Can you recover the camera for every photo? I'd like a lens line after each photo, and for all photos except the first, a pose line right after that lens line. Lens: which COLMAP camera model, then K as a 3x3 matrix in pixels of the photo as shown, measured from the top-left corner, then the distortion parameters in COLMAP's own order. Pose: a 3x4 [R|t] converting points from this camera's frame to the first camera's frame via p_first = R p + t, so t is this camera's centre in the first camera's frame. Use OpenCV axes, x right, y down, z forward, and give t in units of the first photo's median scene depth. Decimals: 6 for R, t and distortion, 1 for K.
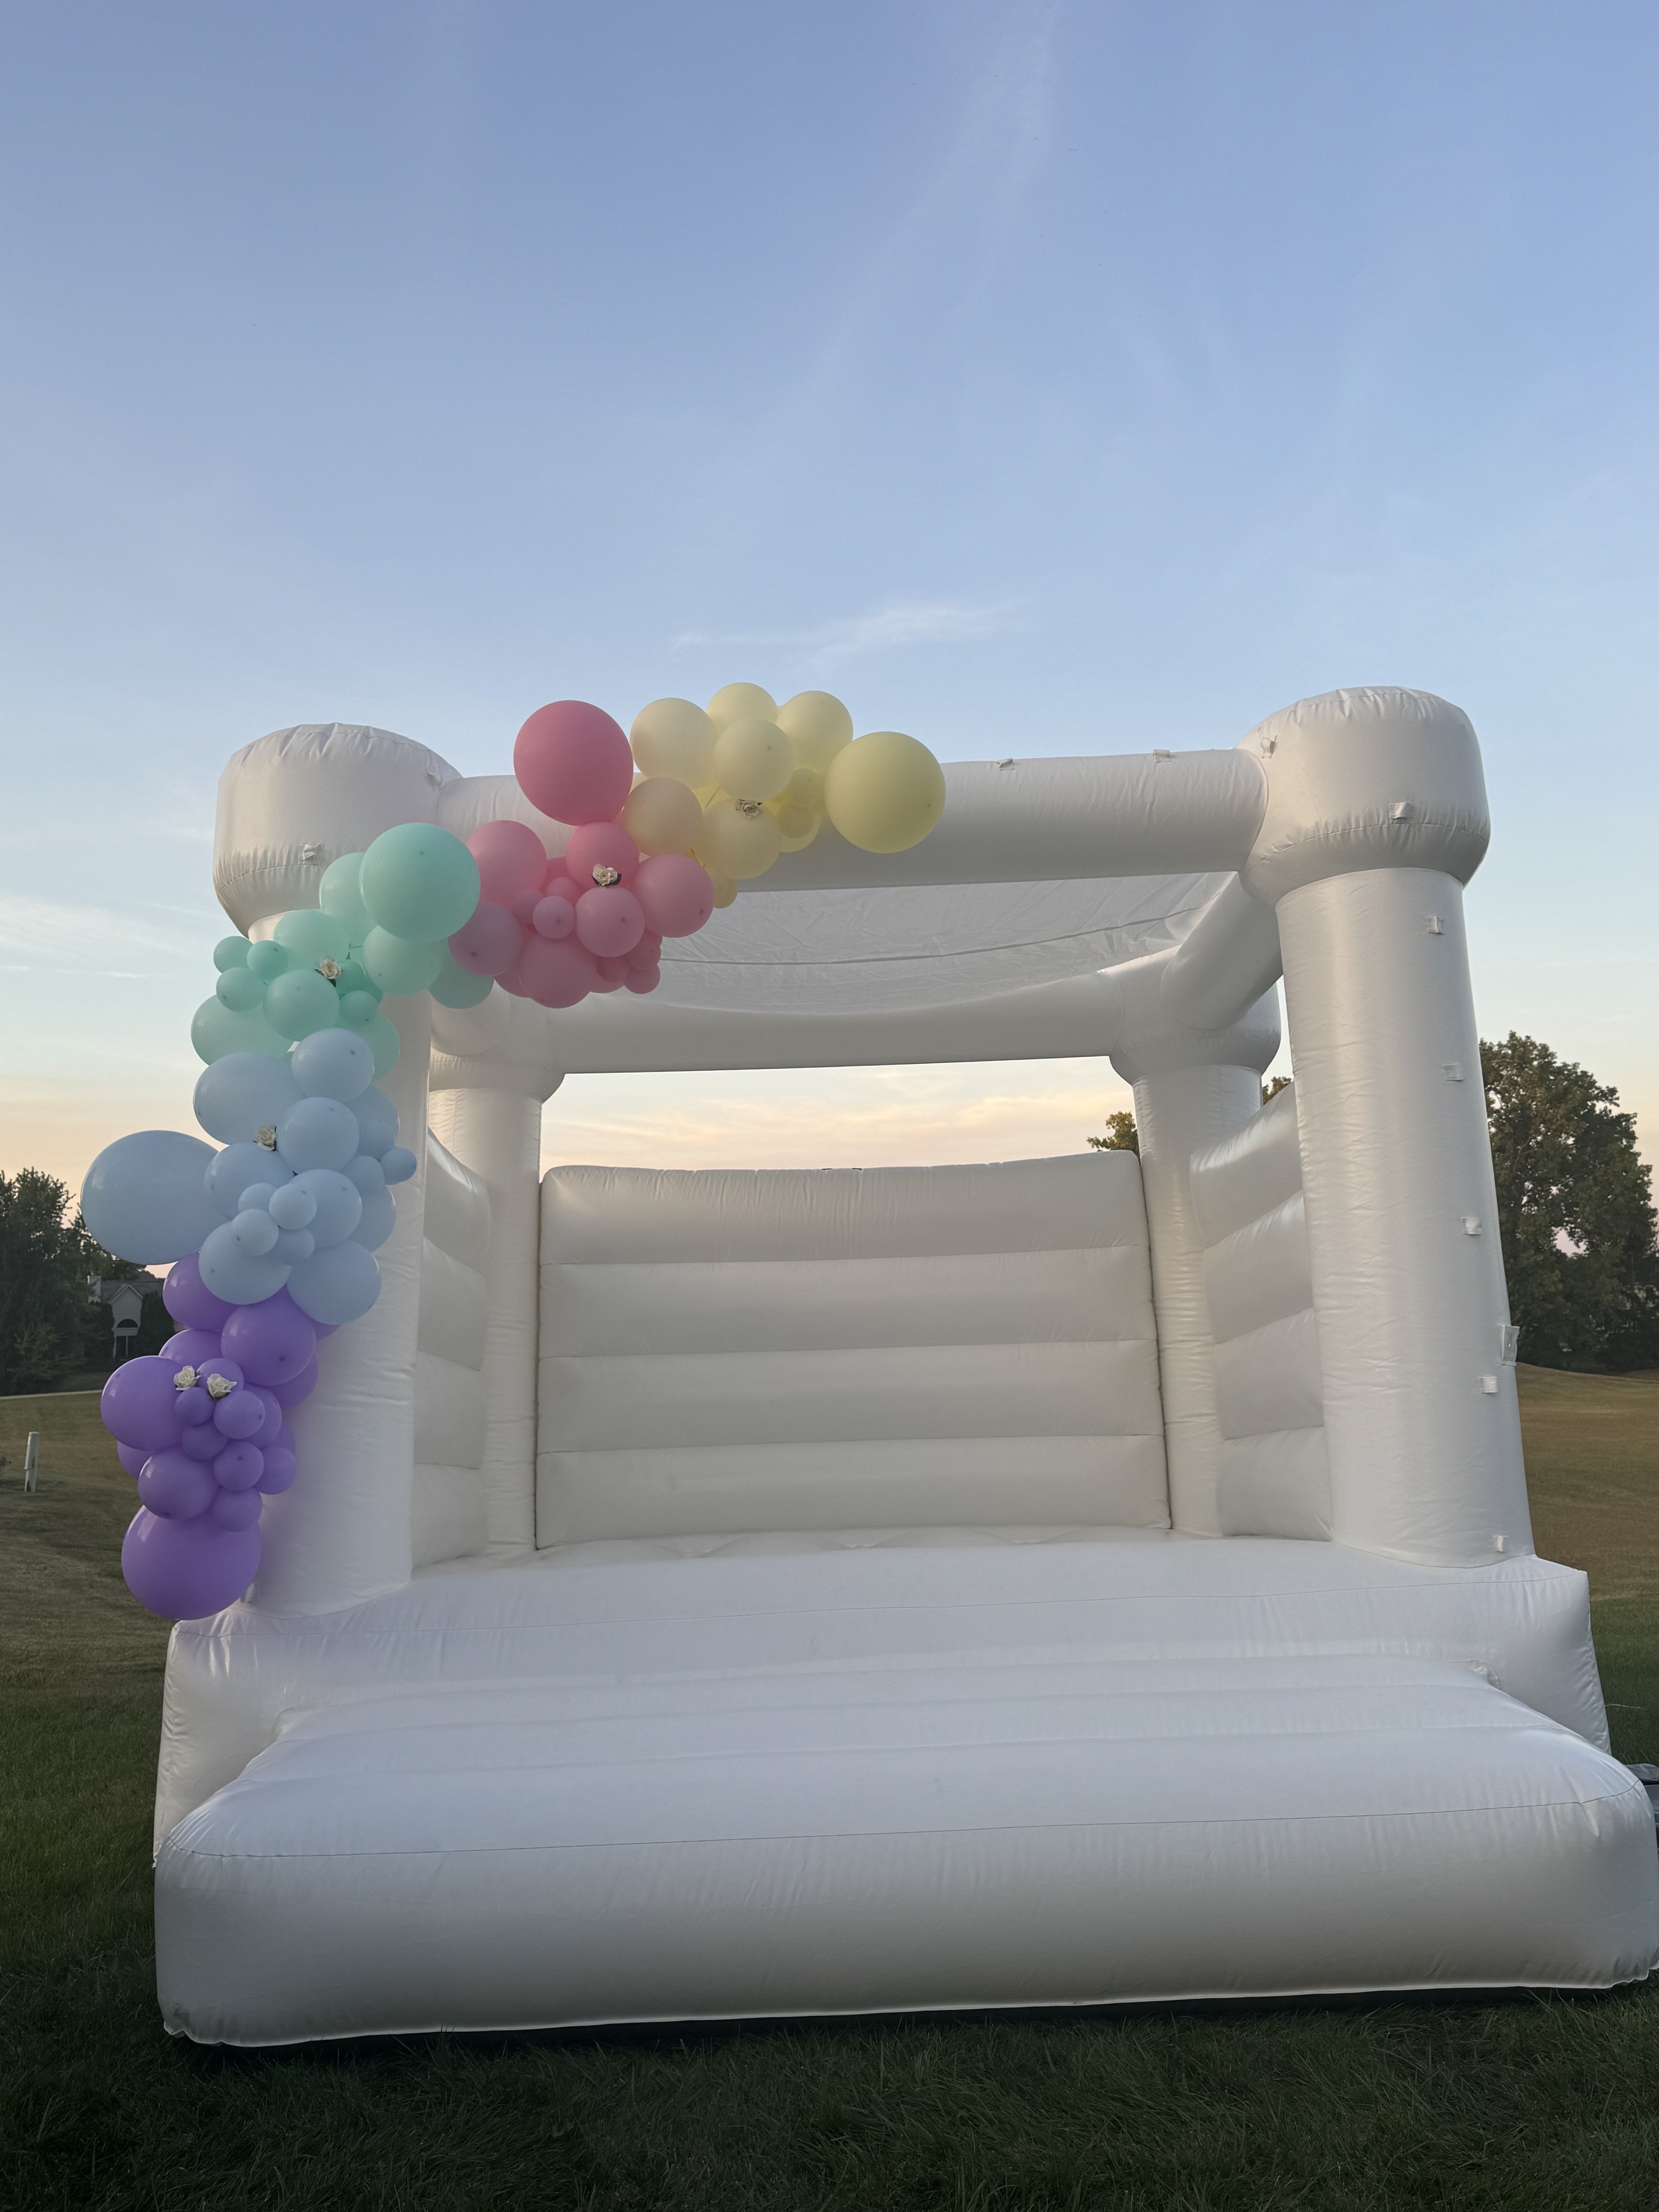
lens RADIAL K [[1809.6, 0, 850.4], [0, 1809.6, 1084.2], [0, 0, 1]] dist [0.020936, -0.070035]
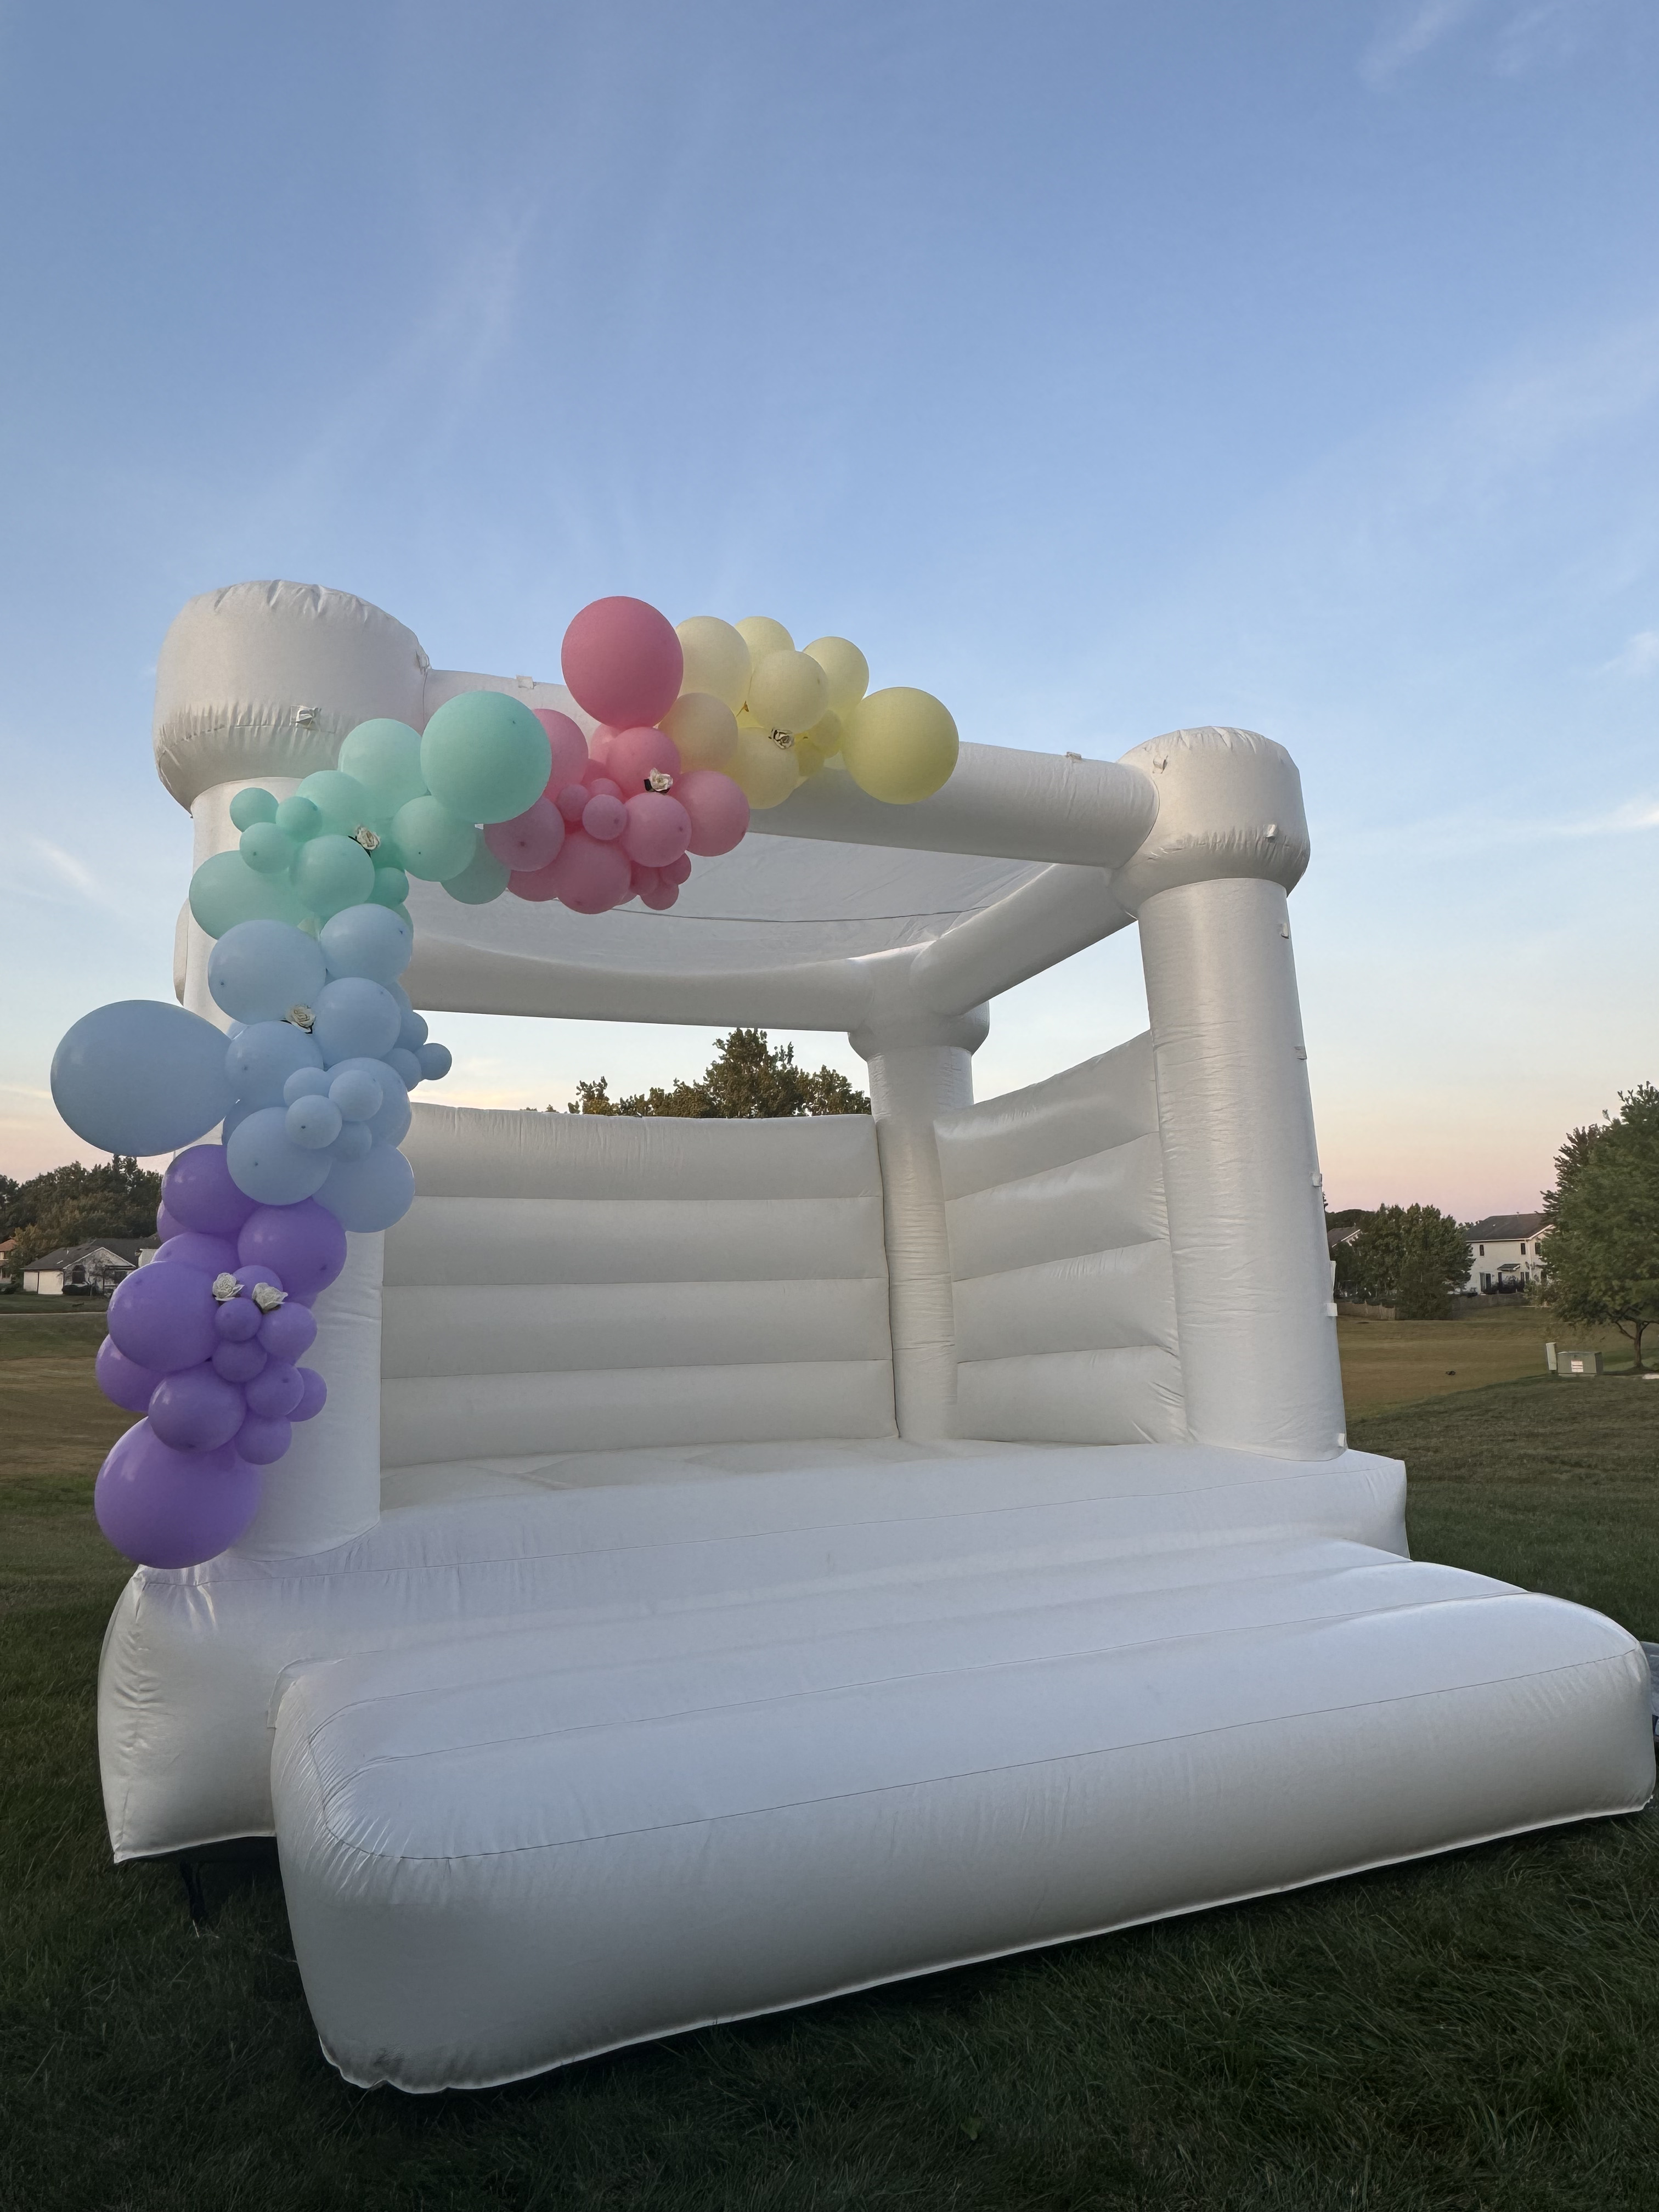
lens RADIAL K [[1429.6, 0, 826.2], [0, 1429.6, 1105.9], [0, 0, 1]] dist [-0.026446, 0.013502]
pose [[0.925010, 0.062424, 0.374779, -0.300996], [-0.065754, 0.997828, -0.003908, 0.051052], [-0.374209, -0.021028, 0.927106, 0.229904]]
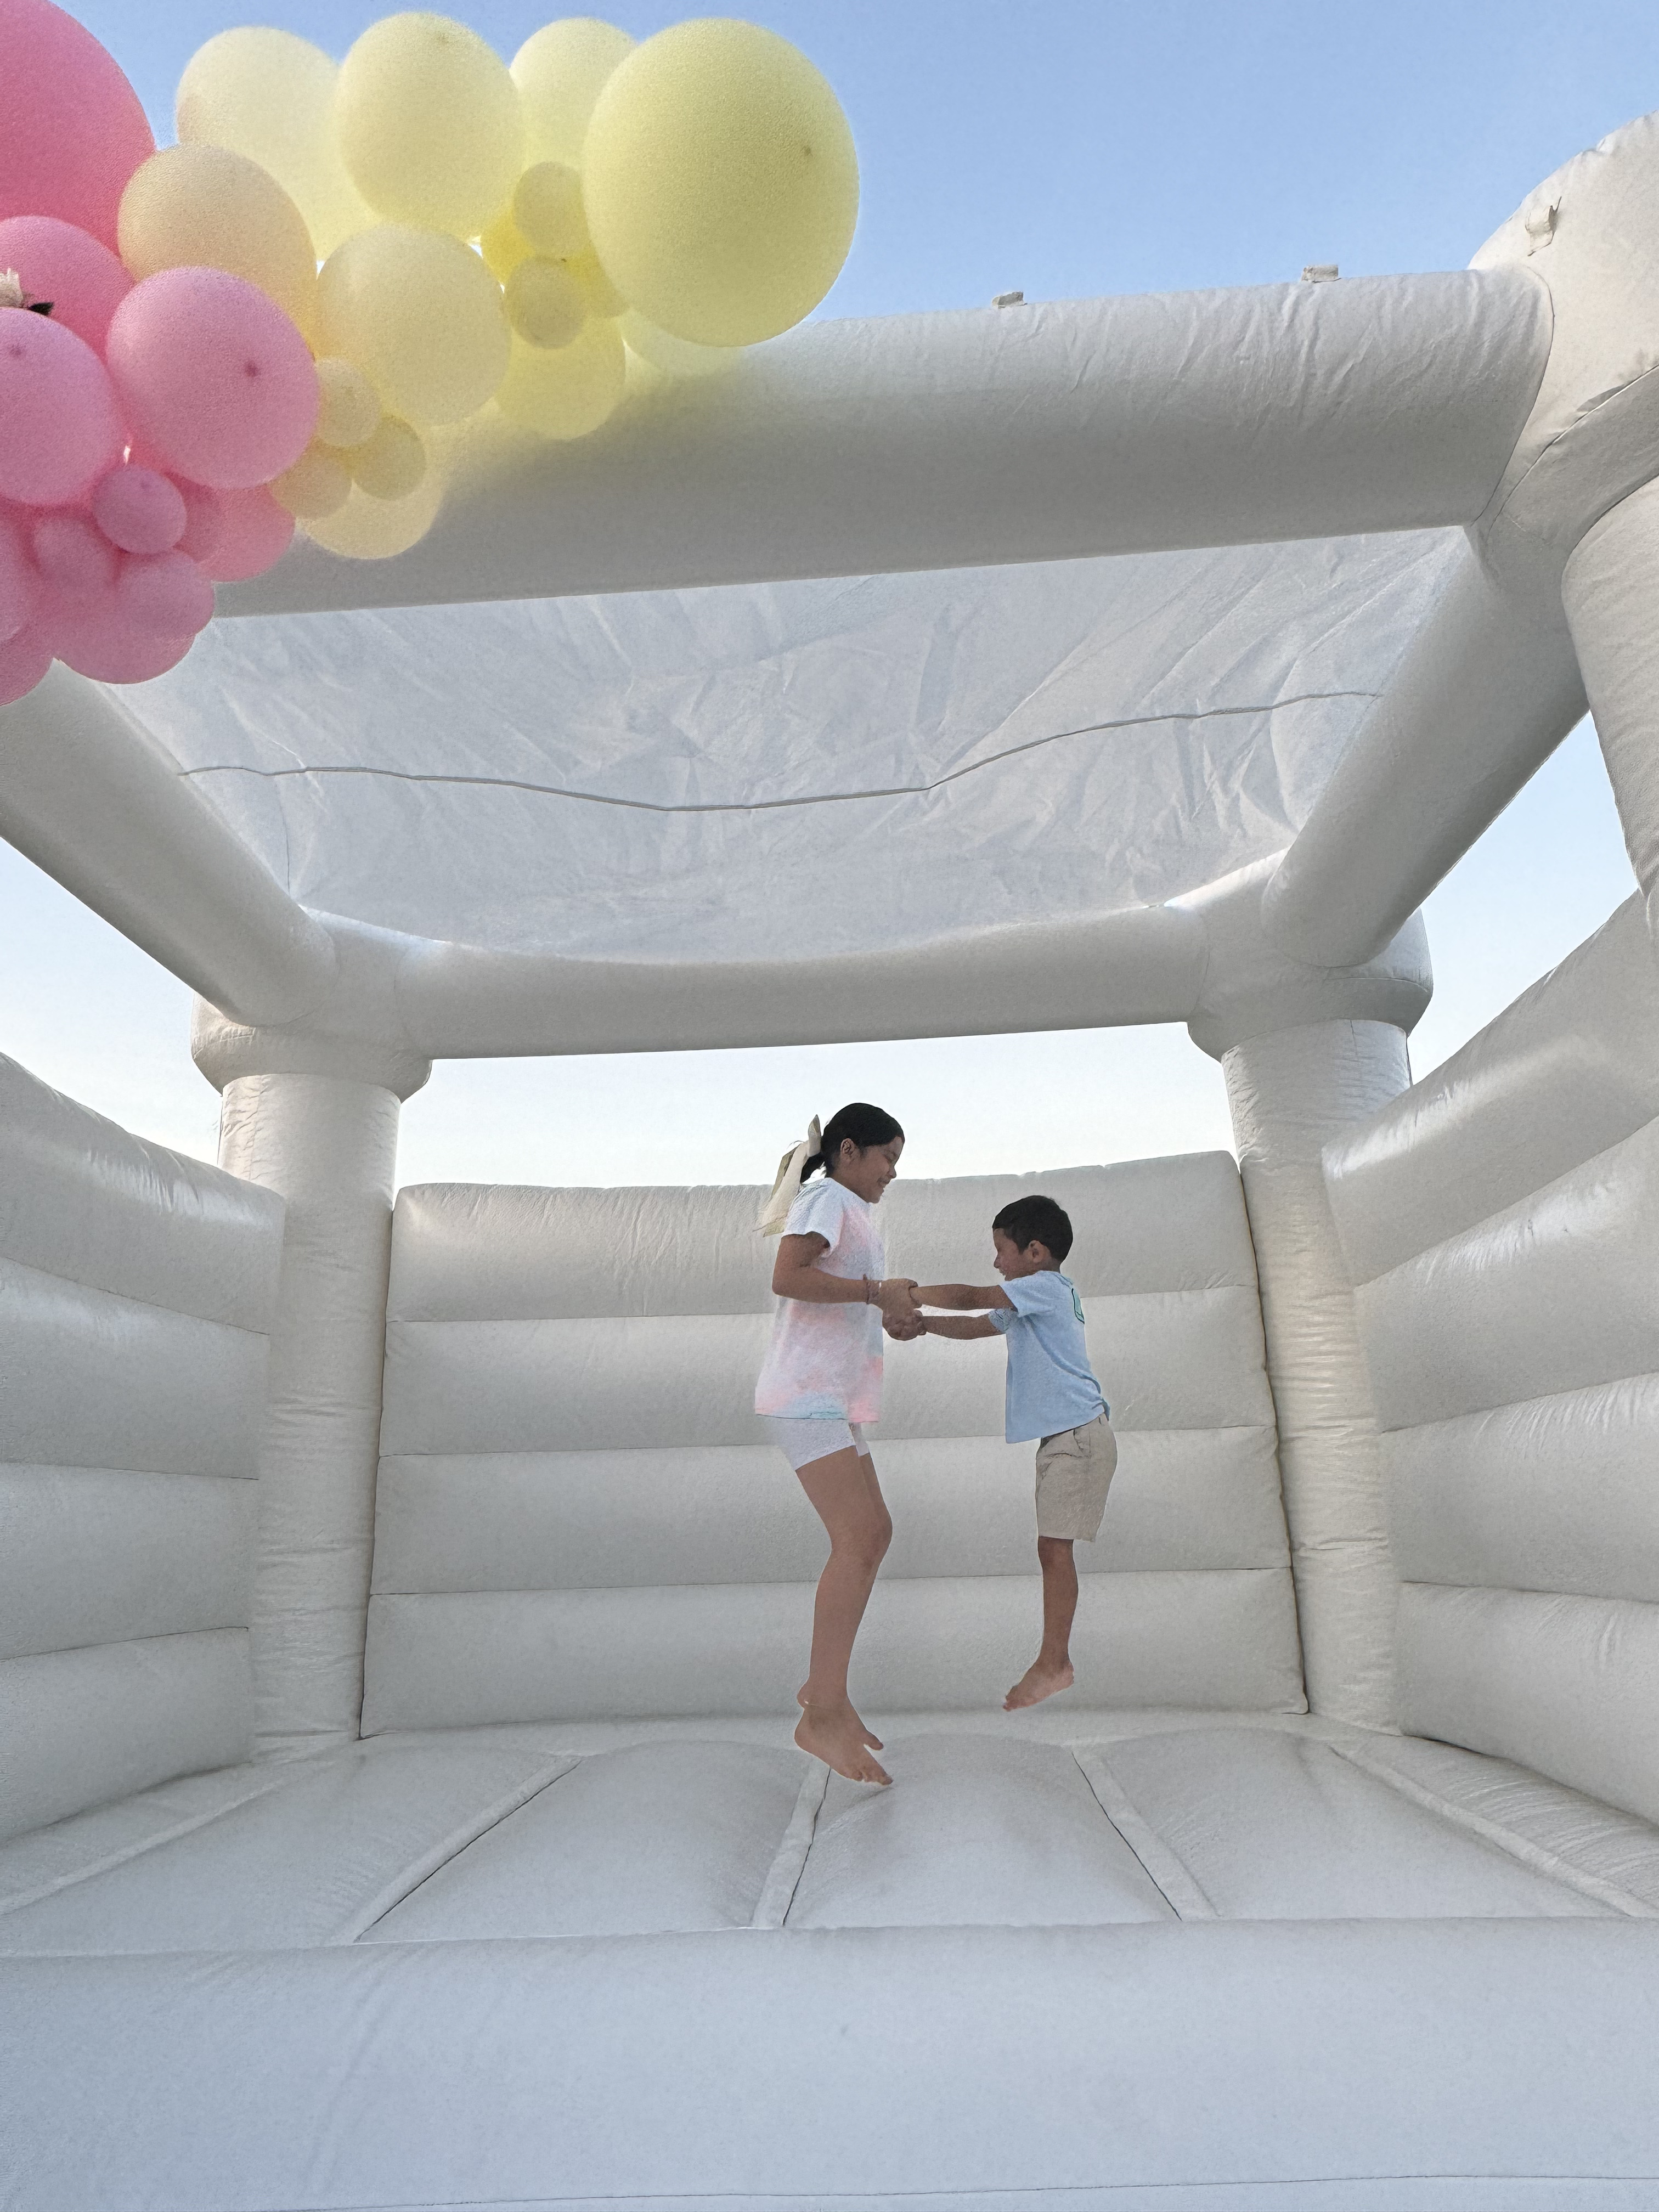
lens RADIAL K [[1344.4, 0, 805.7], [0, 1344.4, 1111.0], [0, 0, 1]] dist [-0.034889, -0.001979]
pose [[0.995323, -0.023651, -0.093667, 0.059707], [0.017181, 0.997448, -0.069293, 0.075552], [0.095067, 0.067360, 0.993189, 0.653573]]
